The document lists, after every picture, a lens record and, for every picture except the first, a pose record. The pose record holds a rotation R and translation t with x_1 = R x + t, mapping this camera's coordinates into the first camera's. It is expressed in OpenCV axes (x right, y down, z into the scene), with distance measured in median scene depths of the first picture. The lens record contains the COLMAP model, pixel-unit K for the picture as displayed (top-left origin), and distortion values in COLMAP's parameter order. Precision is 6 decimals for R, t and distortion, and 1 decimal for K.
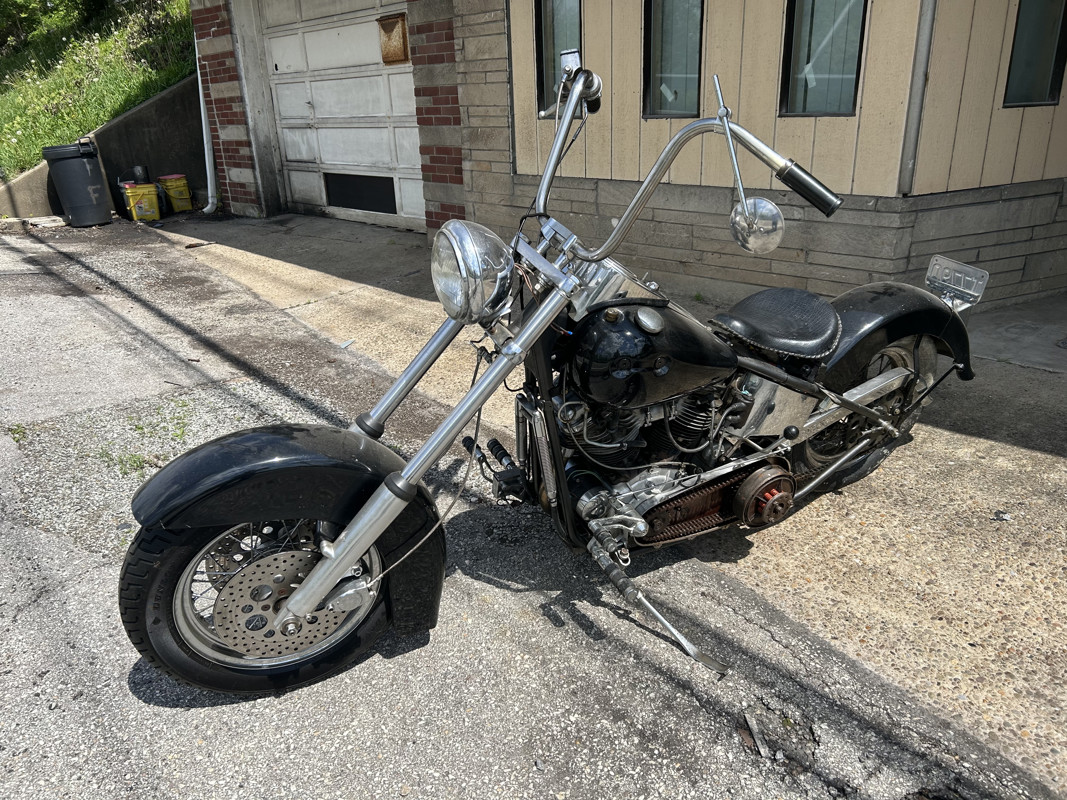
lens RADIAL K [[806.0, 0, 523.2], [0, 806.0, 404.3], [0, 0, 1]] dist [0.037024, -0.036883]
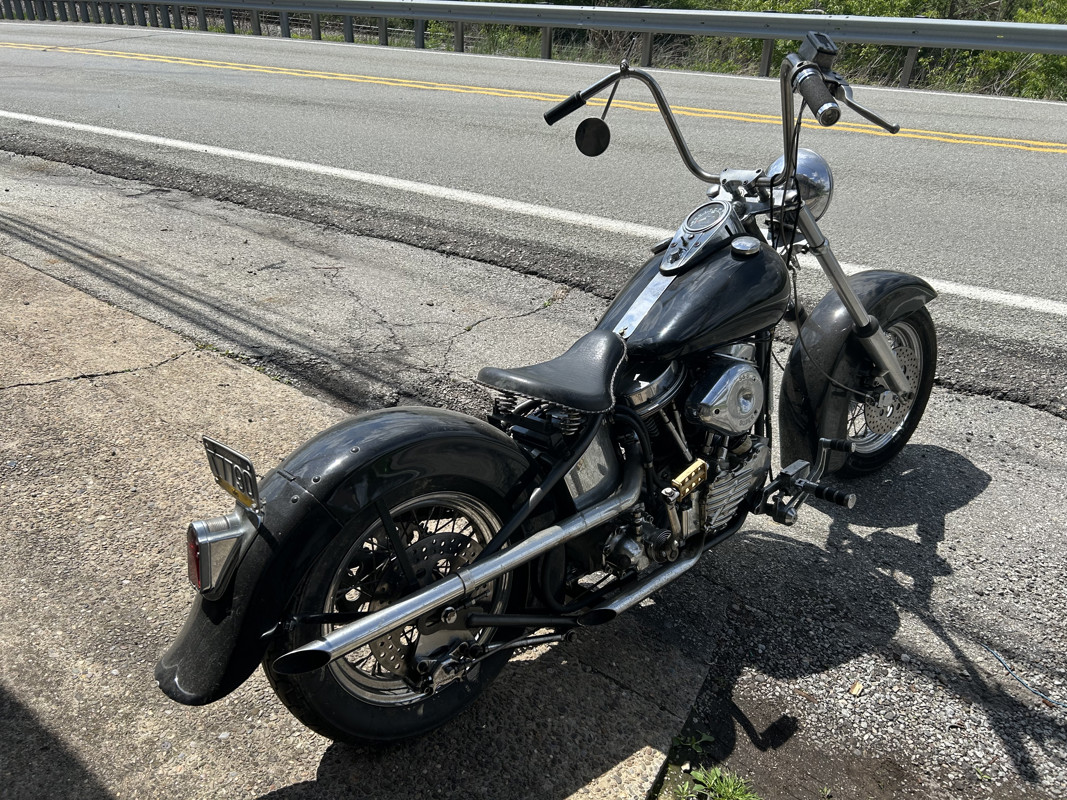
lens RADIAL K [[806.0, 0, 528.0], [0, 806.0, 398.9], [0, 0, 1]] dist [0.037024, -0.036883]
pose [[-0.977330, 0.093418, -0.190000, 0.300631], [-0.089601, 0.630584, 0.770932, -0.434754], [0.191830, 0.770479, -0.607918, 0.922596]]
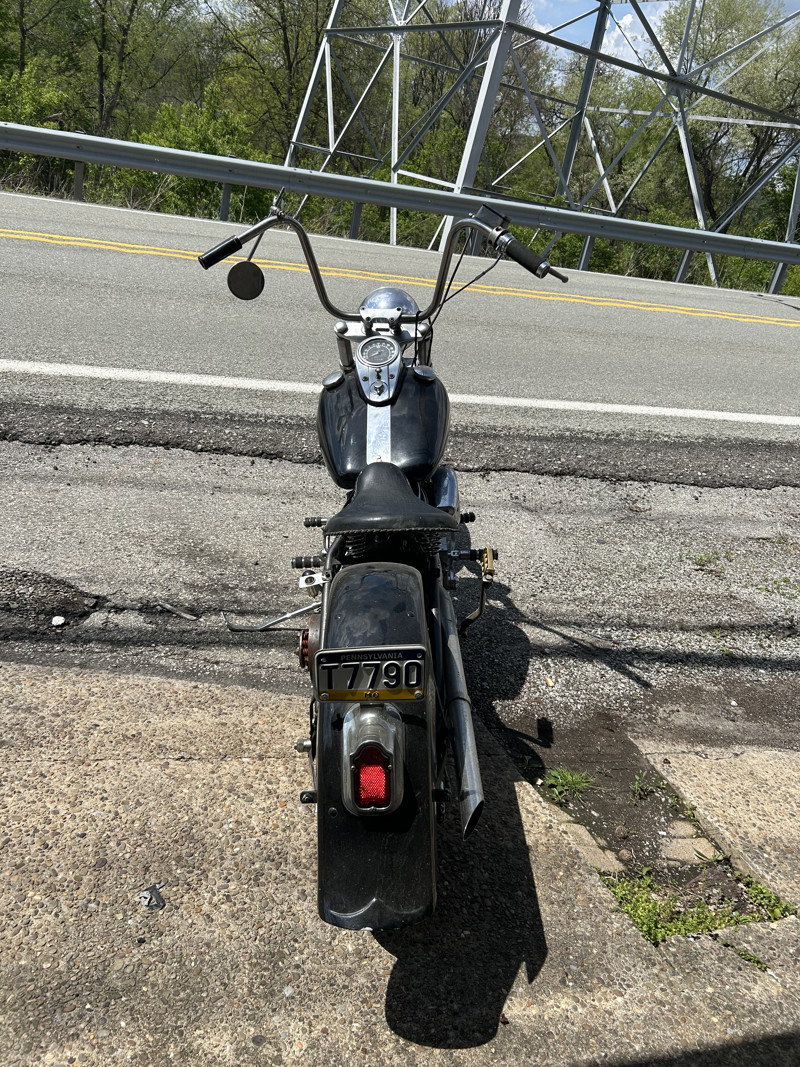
lens RADIAL K [[806.0, 0, 398.7], [0, 806.0, 526.9], [0, 0, 1]] dist [0.037024, -0.036883]
pose [[-0.469036, 0.316913, -0.824361, 0.632682], [-0.476780, 0.694846, 0.538396, -0.347777], [0.743429, 0.645566, -0.174810, 0.719389]]
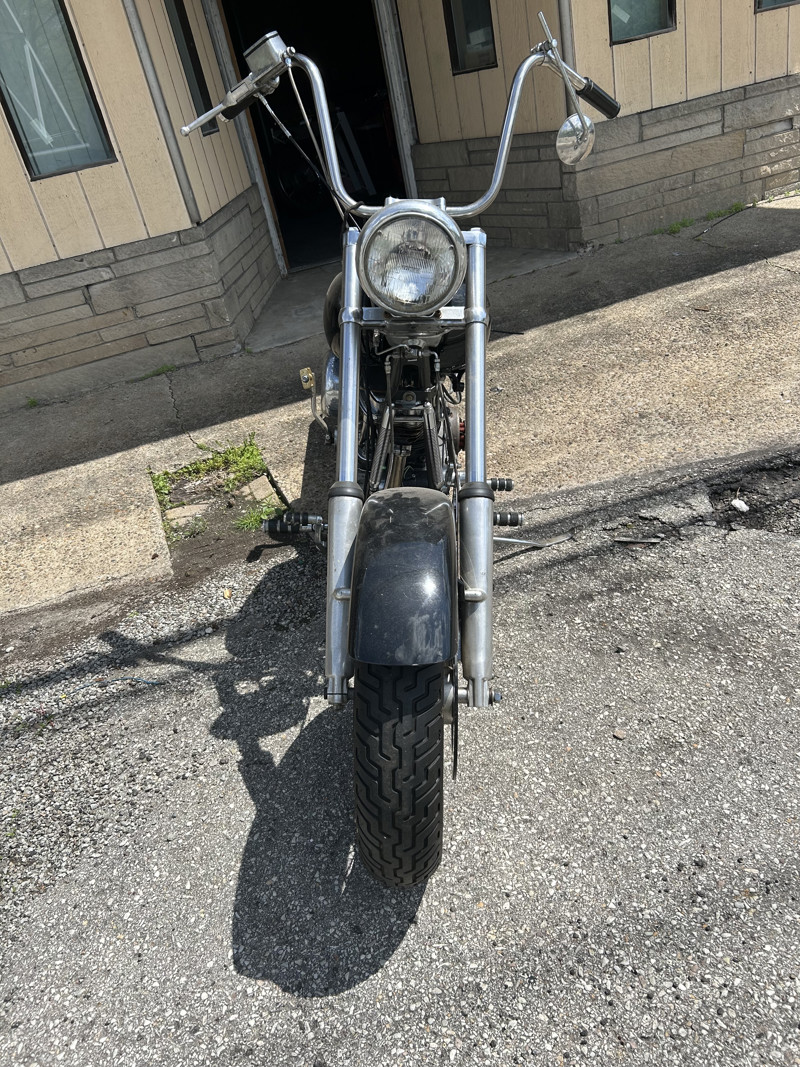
lens RADIAL K [[806.0, 0, 406.6], [0, 806.0, 525.8], [0, 0, 1]] dist [0.037024, -0.036883]
pose [[0.426211, -0.488836, 0.761173, -0.429706], [0.482532, 0.834577, 0.265788, -0.072997], [-0.765184, 0.254008, 0.591585, 0.244569]]
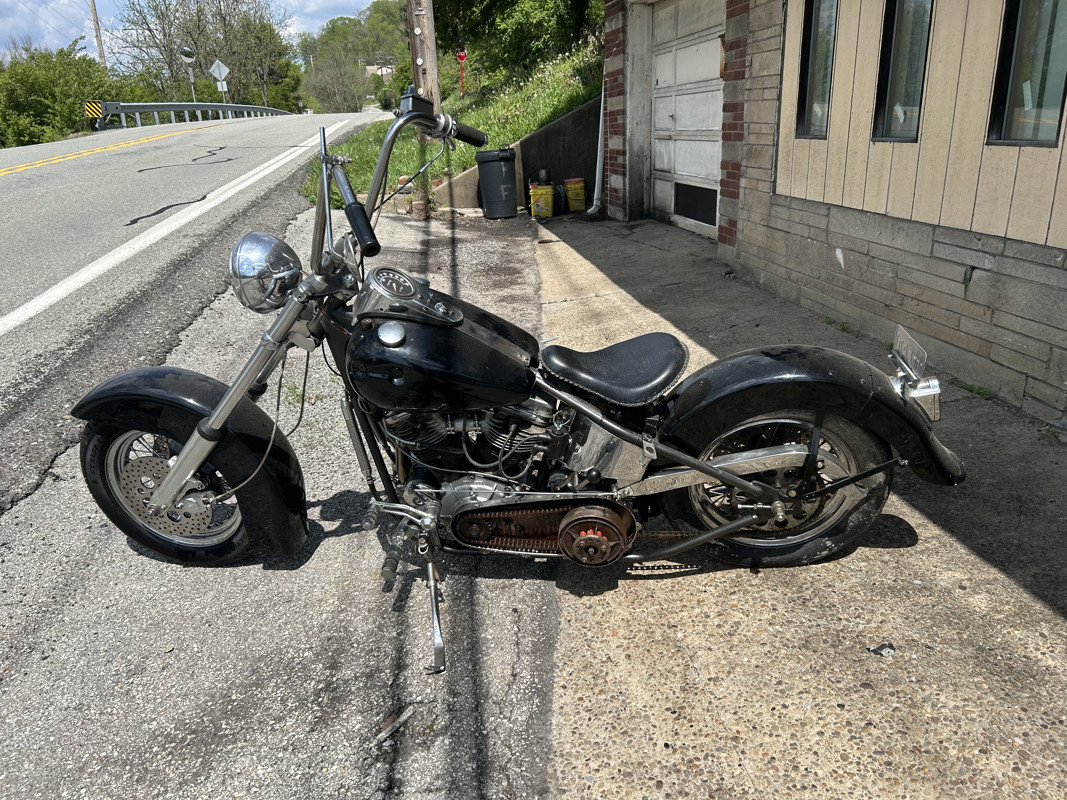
lens RADIAL K [[806.0, 0, 528.0], [0, 806.0, 404.0], [0, 0, 1]] dist [0.037024, -0.036883]
pose [[0.823504, 0.194356, -0.532979, 0.457558], [-0.196720, 0.979023, 0.053059, -0.051443], [0.532111, 0.061153, 0.844463, 0.072927]]
